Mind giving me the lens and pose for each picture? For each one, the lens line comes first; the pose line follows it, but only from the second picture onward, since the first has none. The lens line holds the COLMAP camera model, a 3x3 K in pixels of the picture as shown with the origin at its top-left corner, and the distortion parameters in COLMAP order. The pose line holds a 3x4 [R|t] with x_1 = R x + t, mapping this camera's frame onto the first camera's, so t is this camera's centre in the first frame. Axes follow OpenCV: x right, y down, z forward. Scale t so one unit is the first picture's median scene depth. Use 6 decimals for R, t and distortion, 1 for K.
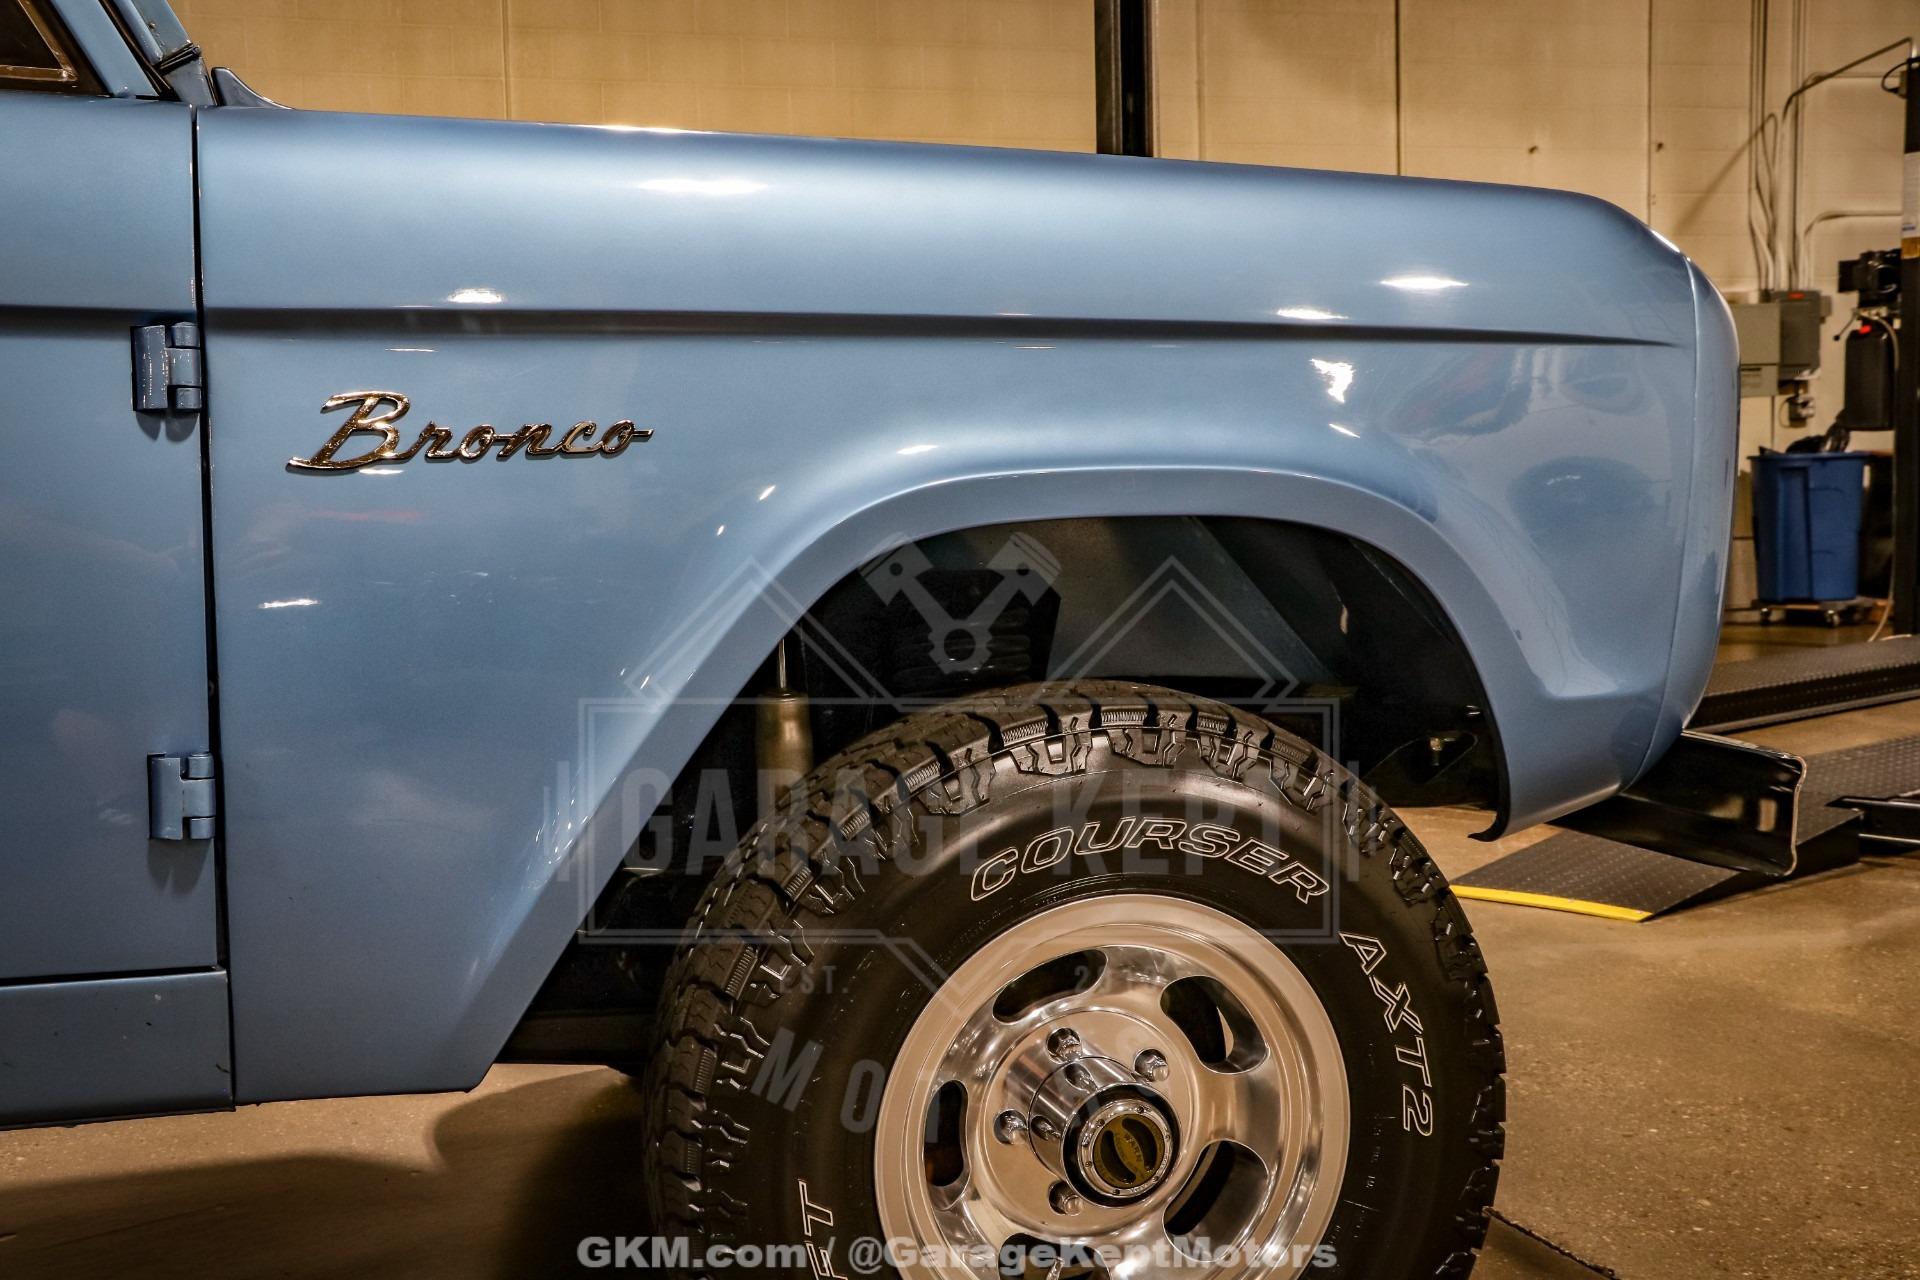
lens RADIAL K [[2385.1, 0, 963.7], [0, 2385.1, 652.8], [0, 0, 1]] dist [0.030907, 0.000000]
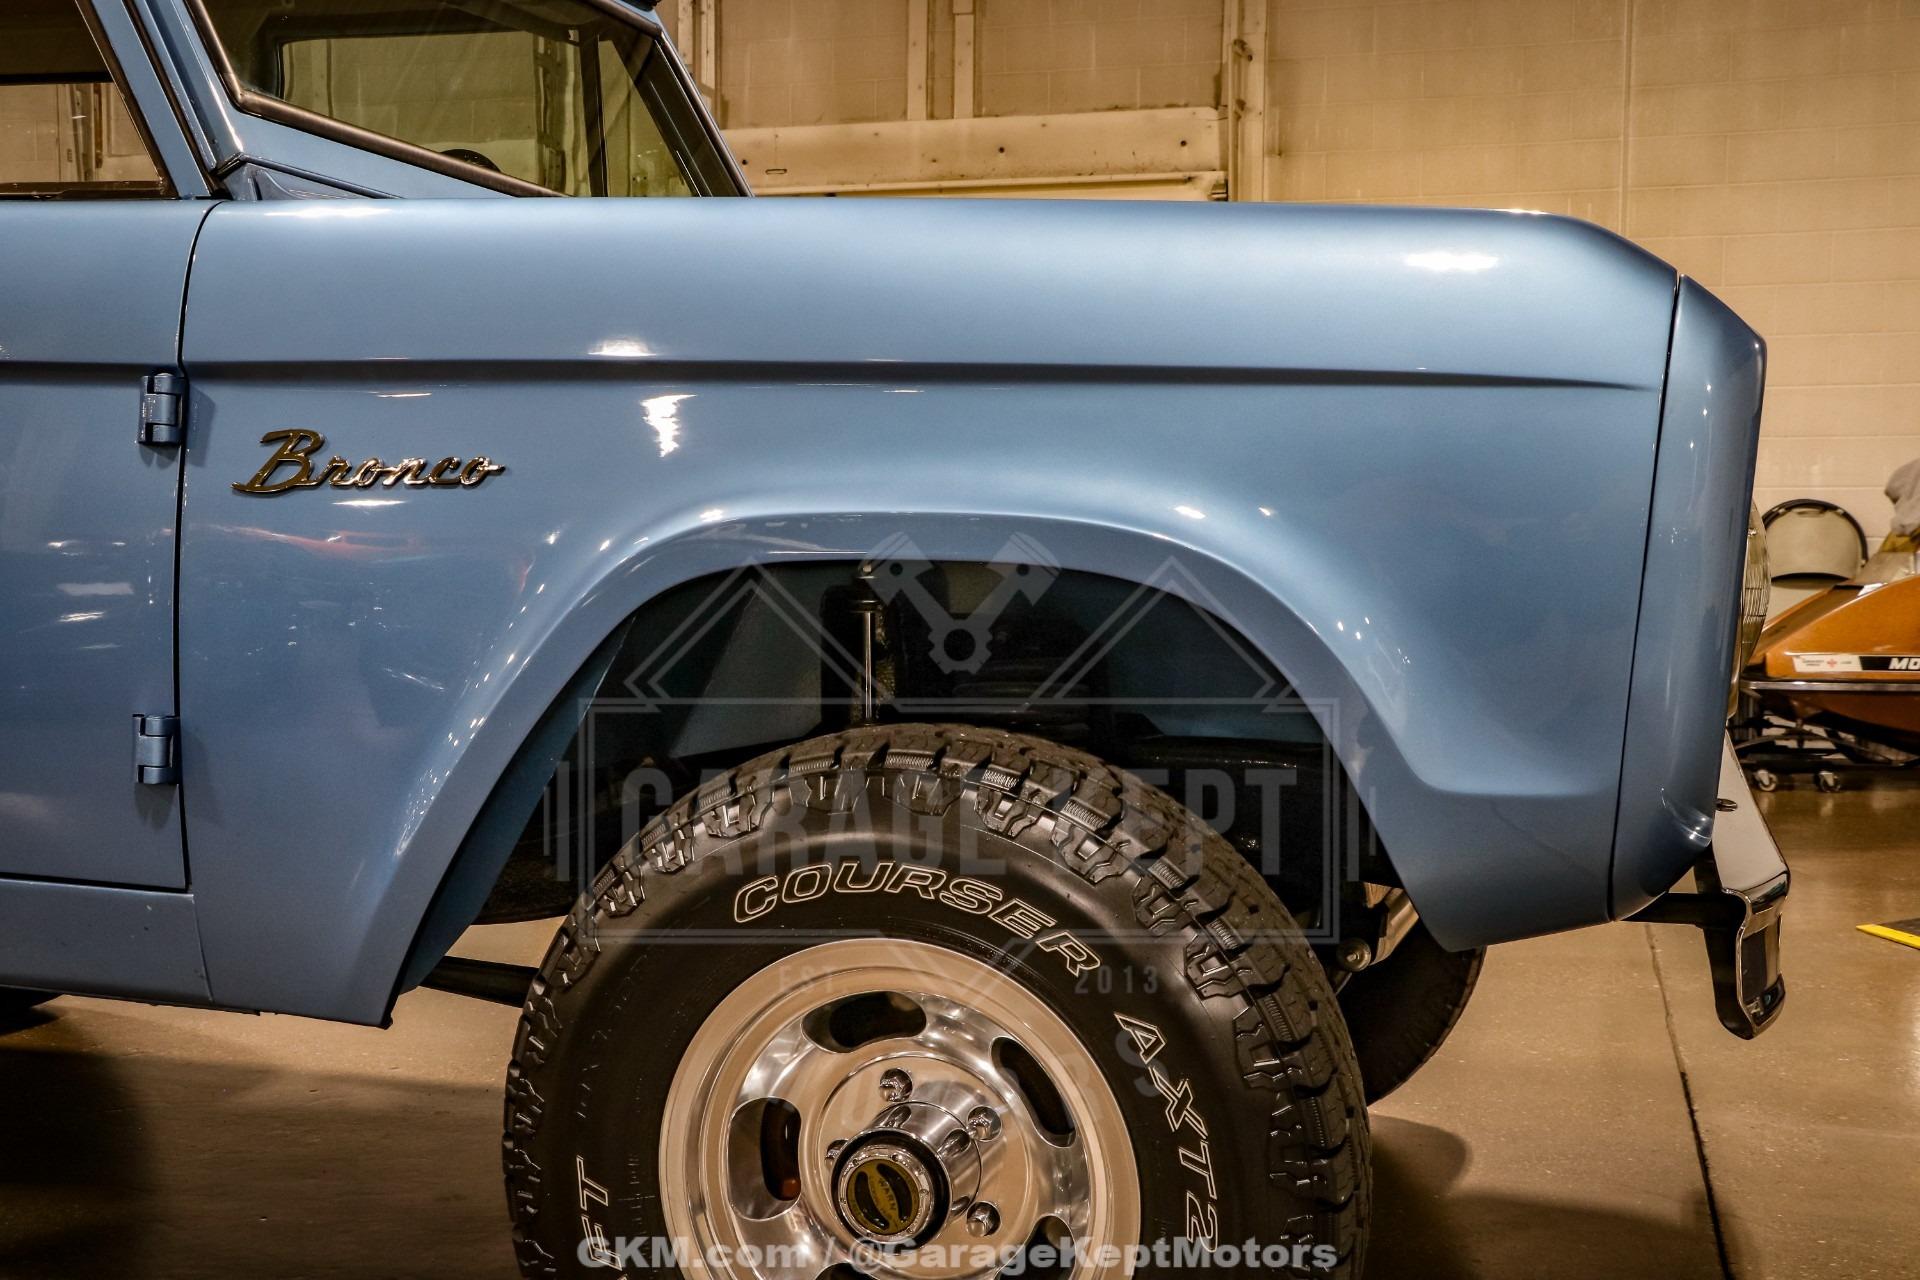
lens RADIAL K [[2385.1, 0, 962.0], [0, 2385.1, 642.3], [0, 0, 1]] dist [0.030907, 0.000000]
pose [[0.809618, 0.058336, -0.584051, 0.668682], [-0.077595, 0.996953, -0.007985, -0.017012], [0.581806, 0.051784, 0.811678, 0.198134]]
